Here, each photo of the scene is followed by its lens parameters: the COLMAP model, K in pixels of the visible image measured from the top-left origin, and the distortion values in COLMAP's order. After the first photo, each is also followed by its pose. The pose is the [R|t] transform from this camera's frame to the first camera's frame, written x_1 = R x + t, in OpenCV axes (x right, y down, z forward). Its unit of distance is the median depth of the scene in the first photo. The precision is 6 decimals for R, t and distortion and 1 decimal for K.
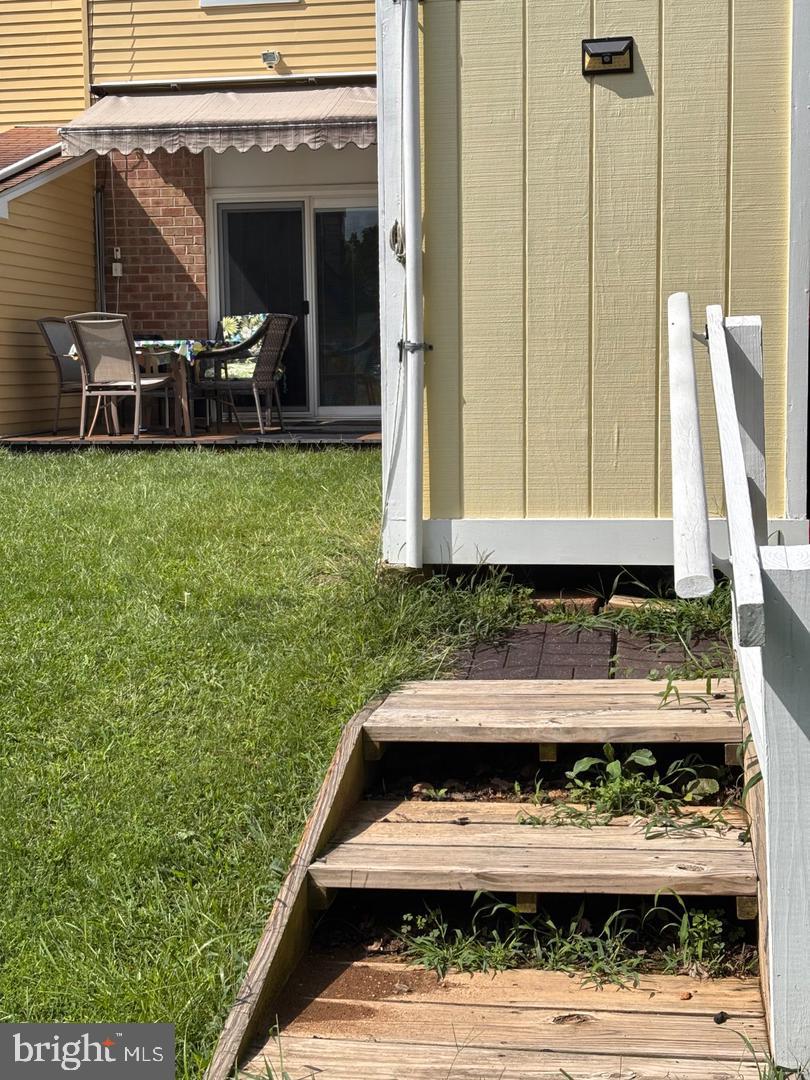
lens RADIAL K [[1651.5, 0, 405.2], [0, 1651.5, 541.2], [0, 0, 1]] dist [0.028854, 0.000000]
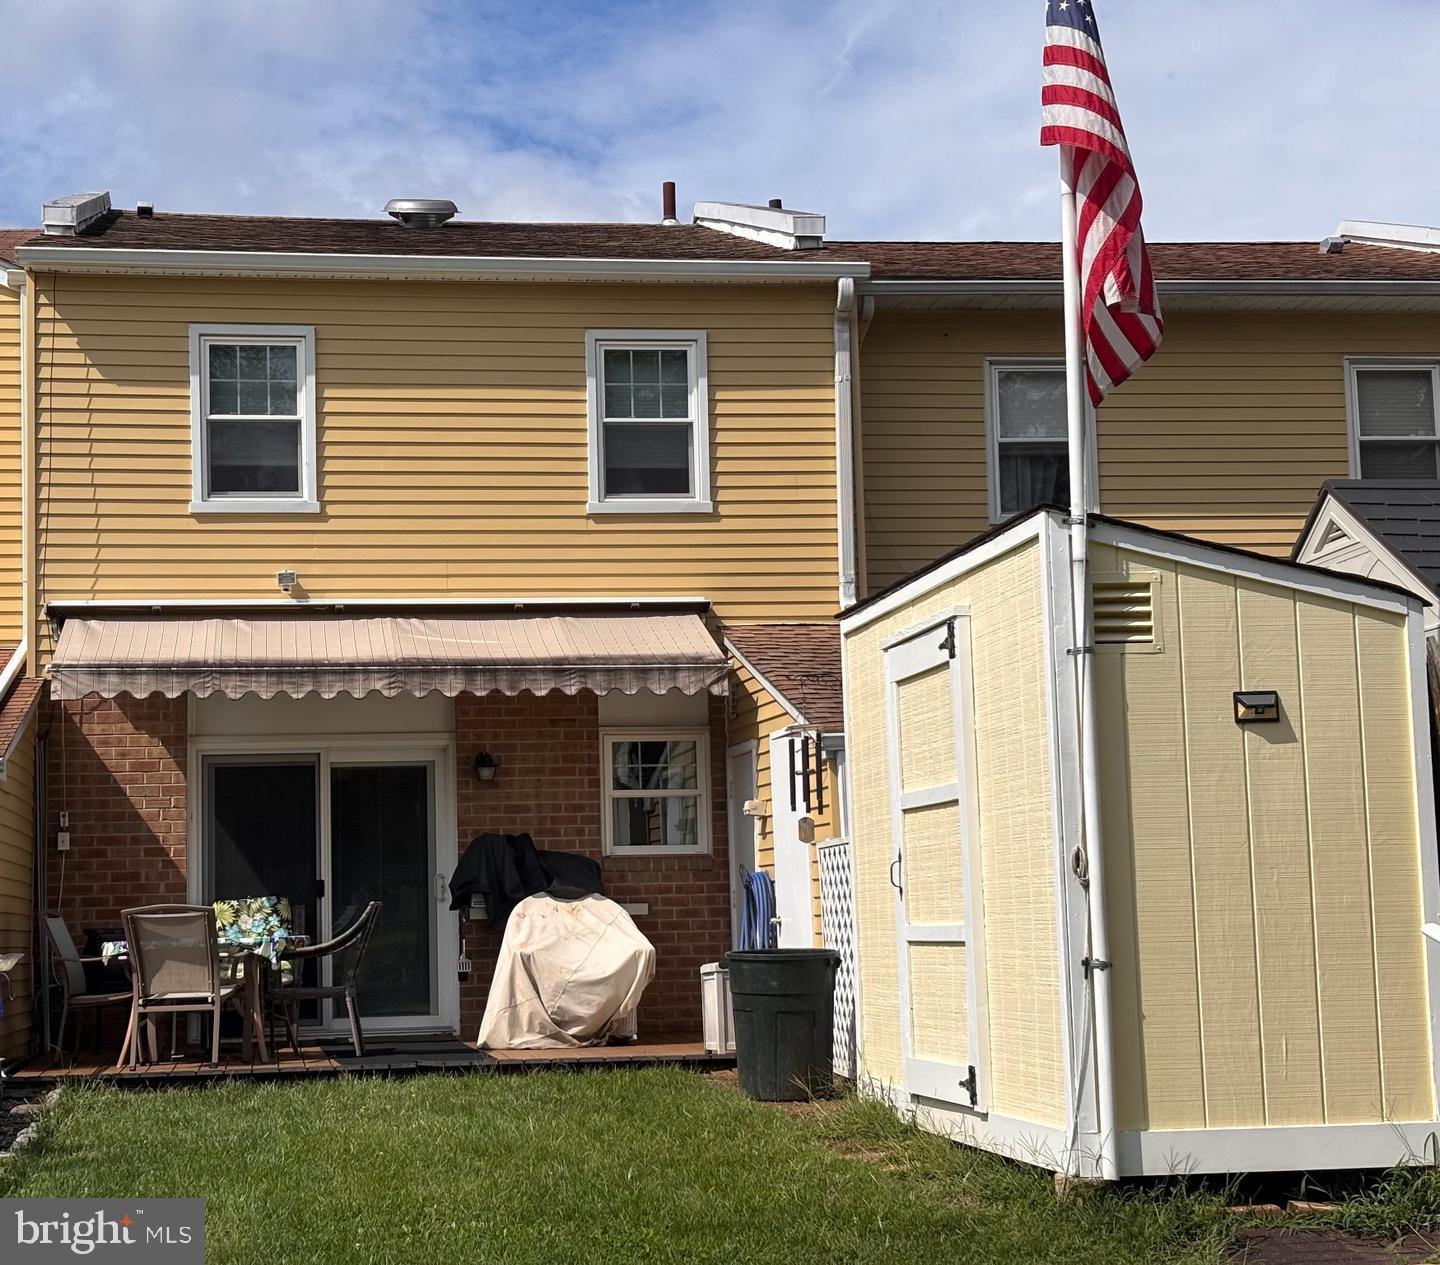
lens RADIAL K [[2418.2, 0, 719.6], [0, 2418.2, 628.8], [0, 0, 1]] dist [0.150939, 0.000000]
pose [[0.950955, 0.027317, 0.308122, -0.265320], [0.044542, 0.973620, -0.223787, 0.004347], [-0.306107, 0.226536, 0.924651, -0.158057]]
